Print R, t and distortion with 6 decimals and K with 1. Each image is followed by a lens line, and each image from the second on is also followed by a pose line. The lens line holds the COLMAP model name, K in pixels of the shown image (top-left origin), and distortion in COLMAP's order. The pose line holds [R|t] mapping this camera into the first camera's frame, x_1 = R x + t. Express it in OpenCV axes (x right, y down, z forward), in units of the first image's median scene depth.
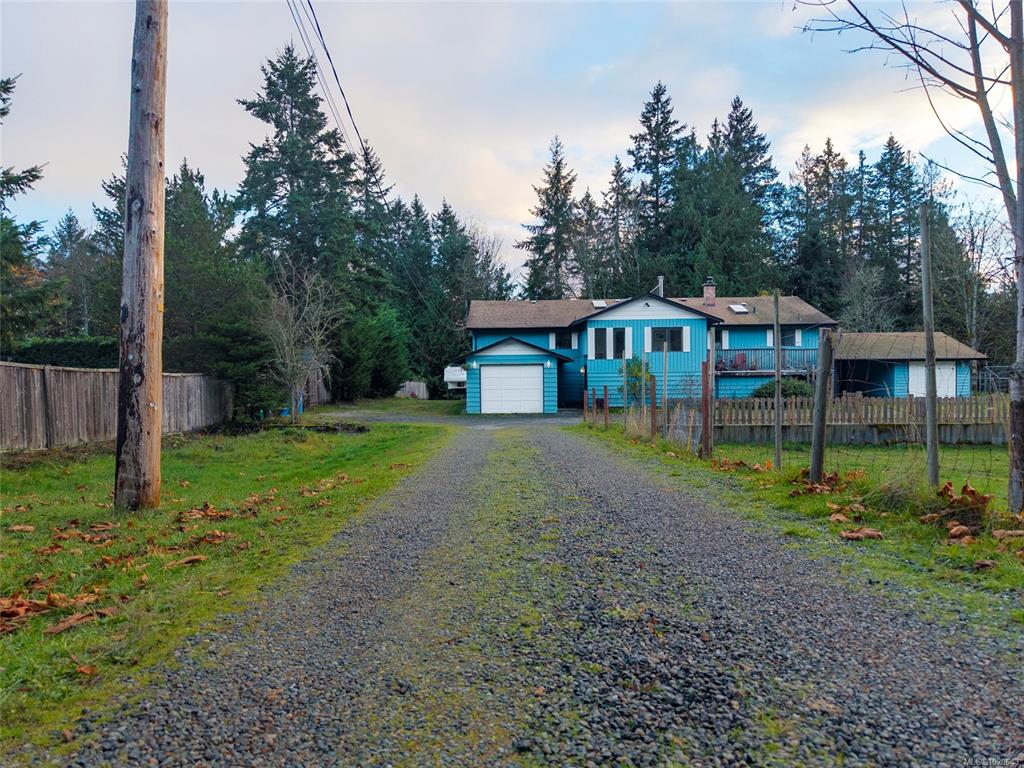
lens RADIAL K [[712.9, 0, 512.0], [0, 712.9, 384.0], [0, 0, 1]] dist [-0.001387, -0.000794]
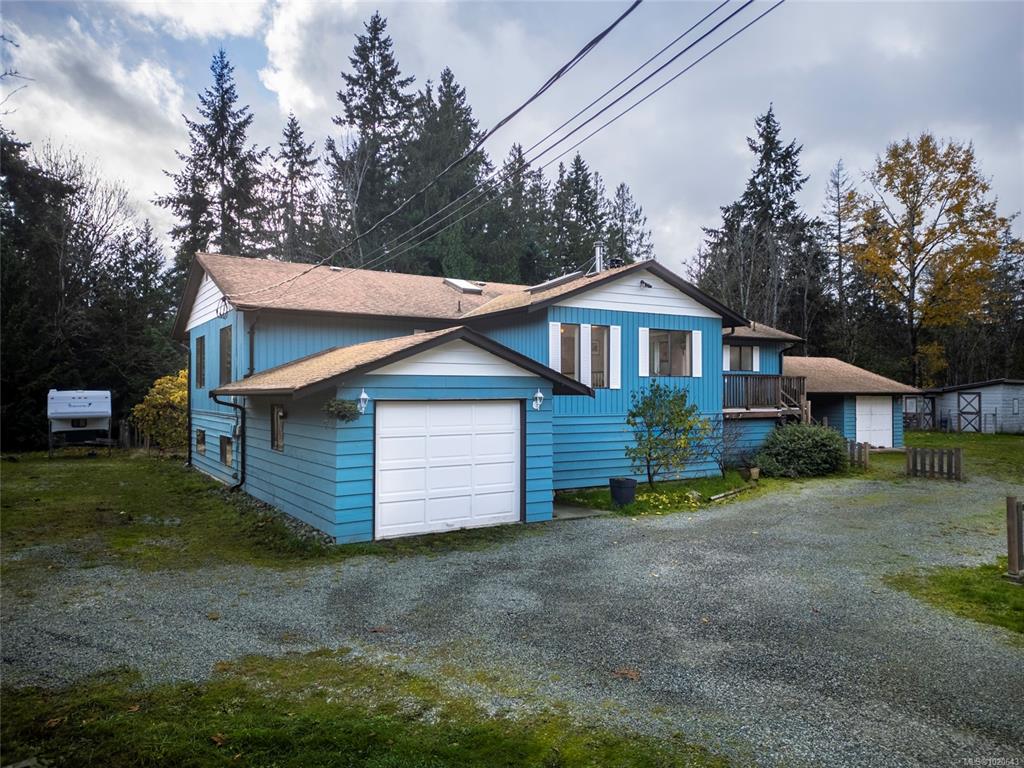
lens RADIAL K [[718.2, 0, 512.0], [0, 718.2, 384.0], [0, 0, 1]] dist [0.045019, 0.000356]
pose [[0.840991, 0.017518, 0.540766, -0.081052], [-0.001567, 0.999550, -0.029943, -0.011036], [-0.541047, 0.024335, 0.840640, 0.291832]]
